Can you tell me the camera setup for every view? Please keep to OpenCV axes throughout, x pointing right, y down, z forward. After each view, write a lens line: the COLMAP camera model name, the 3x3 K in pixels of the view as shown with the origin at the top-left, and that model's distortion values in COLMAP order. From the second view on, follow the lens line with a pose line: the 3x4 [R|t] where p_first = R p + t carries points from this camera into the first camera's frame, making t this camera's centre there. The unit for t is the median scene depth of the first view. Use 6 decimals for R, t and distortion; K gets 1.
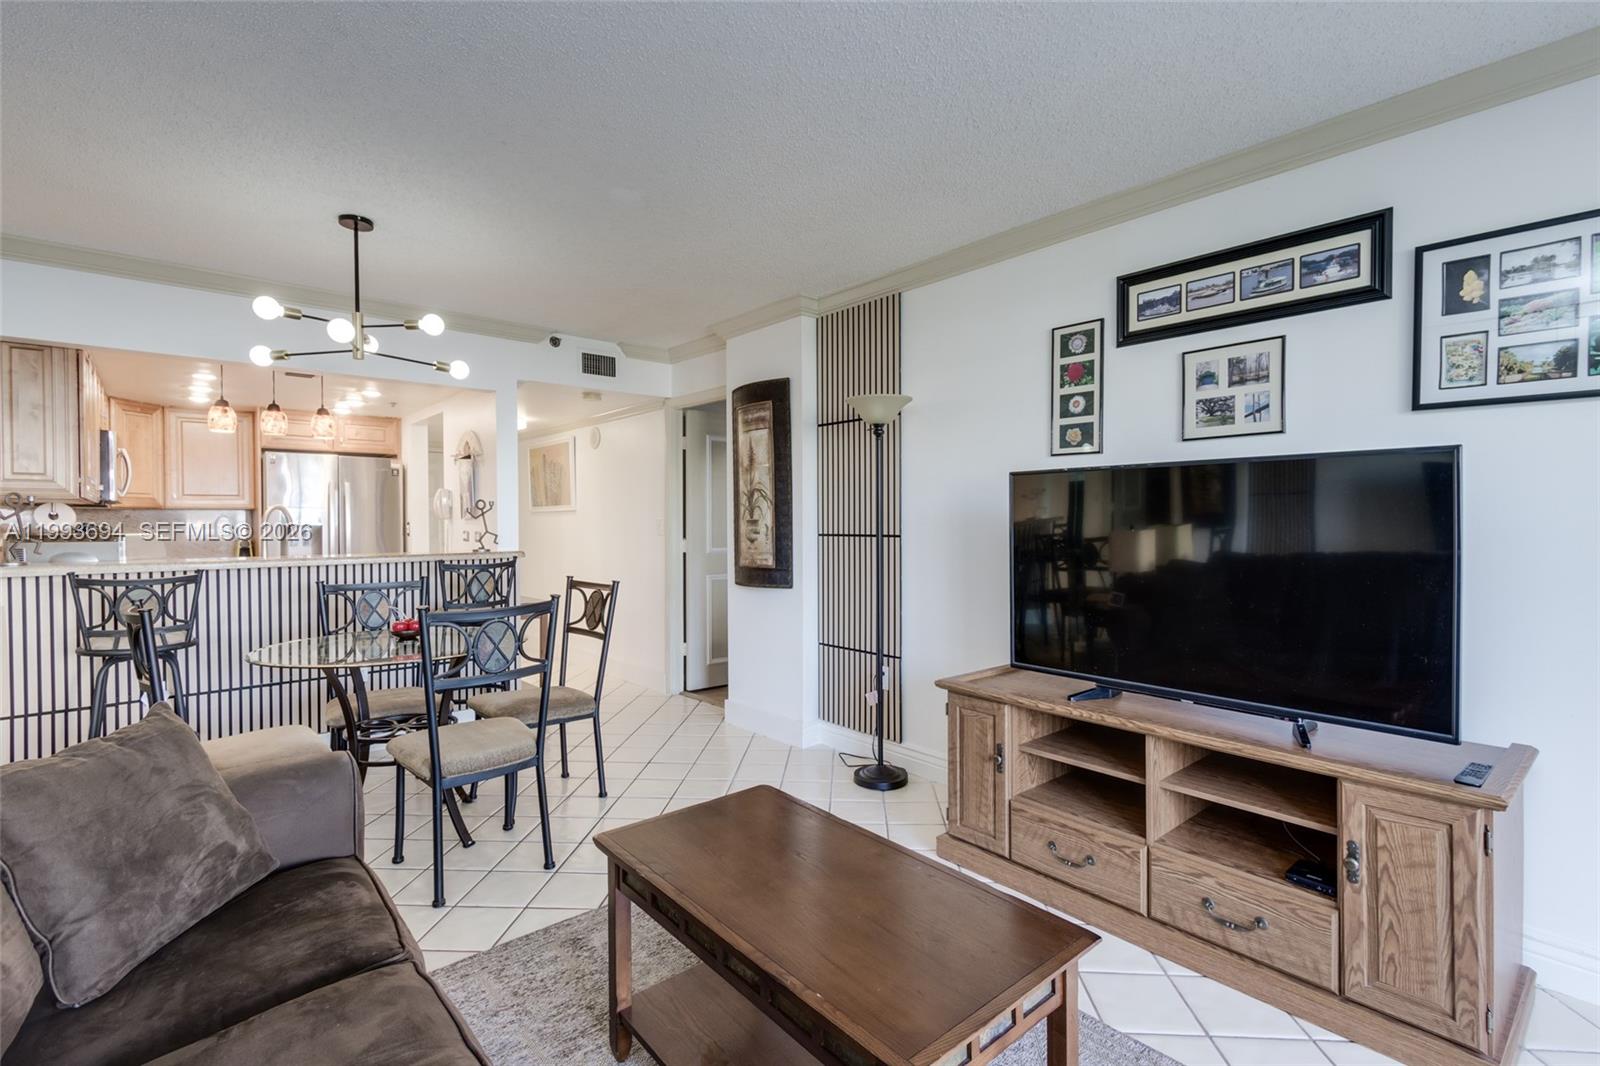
lens RADIAL K [[742.0, 0, 804.7], [0, 742.0, 526.7], [0, 0, 1]] dist [0.003448, -0.000225]
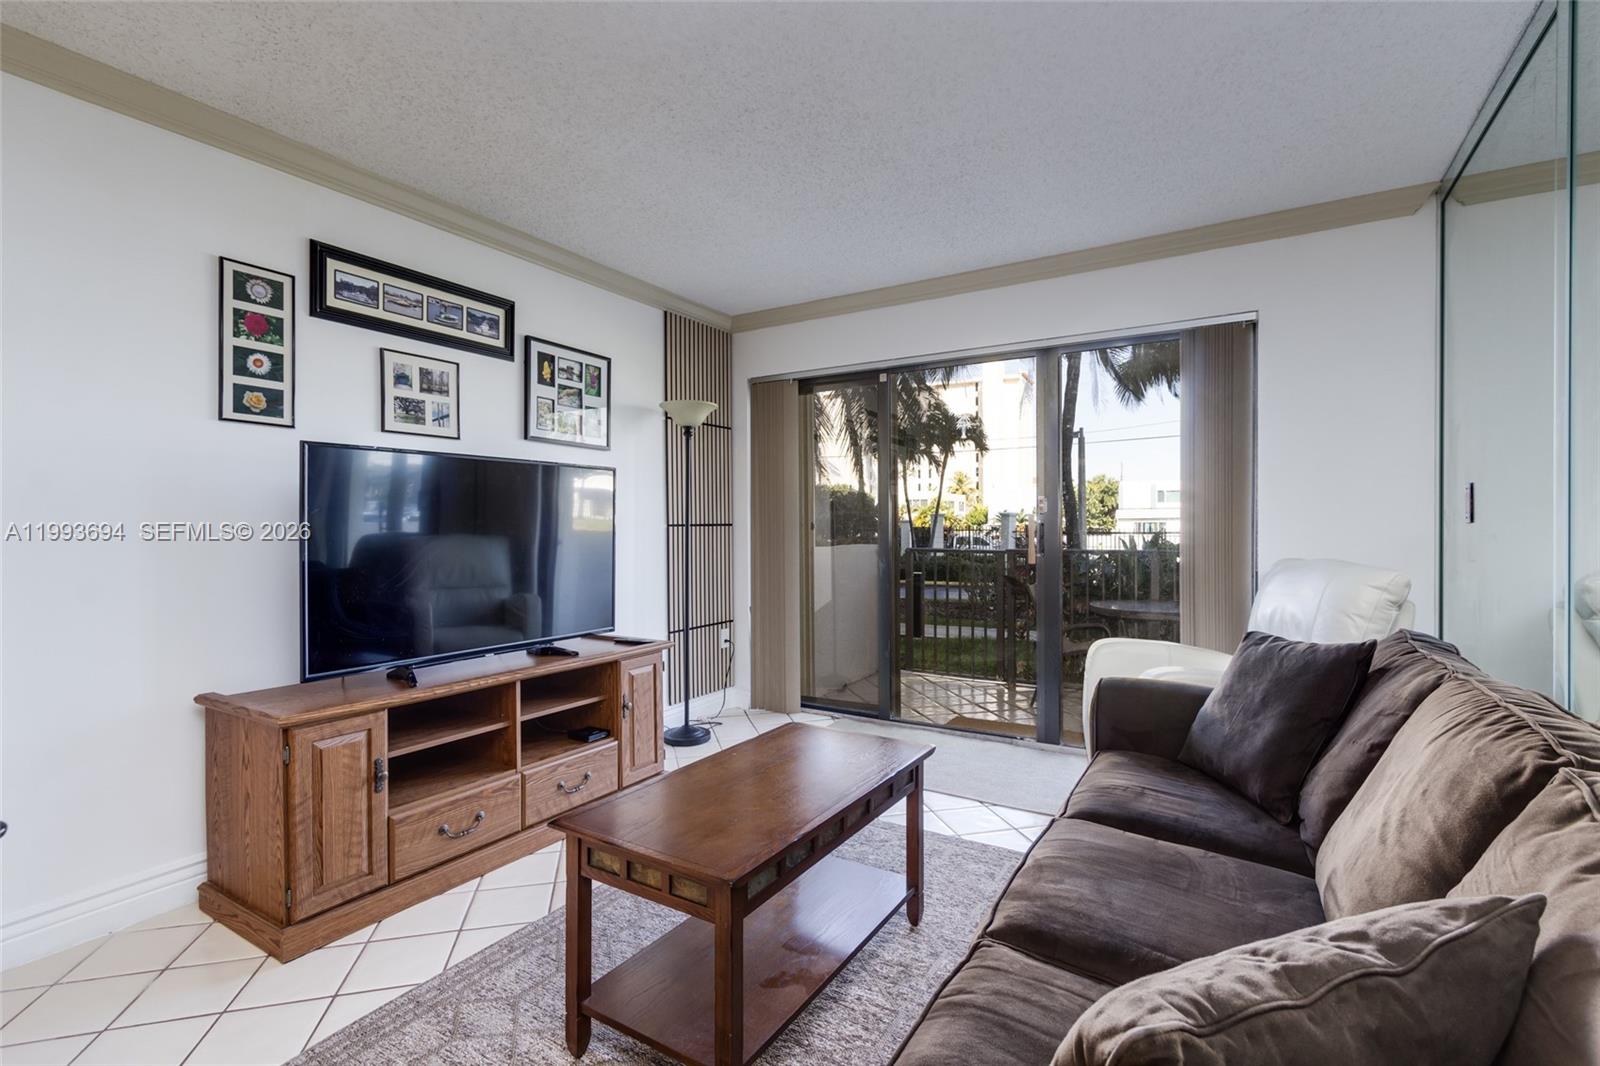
lens RADIAL K [[710.7, 0, 800.0], [0, 710.7, 533.0], [0, 0, 1]] dist [0.001099, -0.000019]
pose [[-0.292062, -0.004071, 0.956391, -0.650220], [0.015480, 0.999840, 0.008983, 0.030258], [-0.956274, 0.017428, -0.291952, 0.748504]]
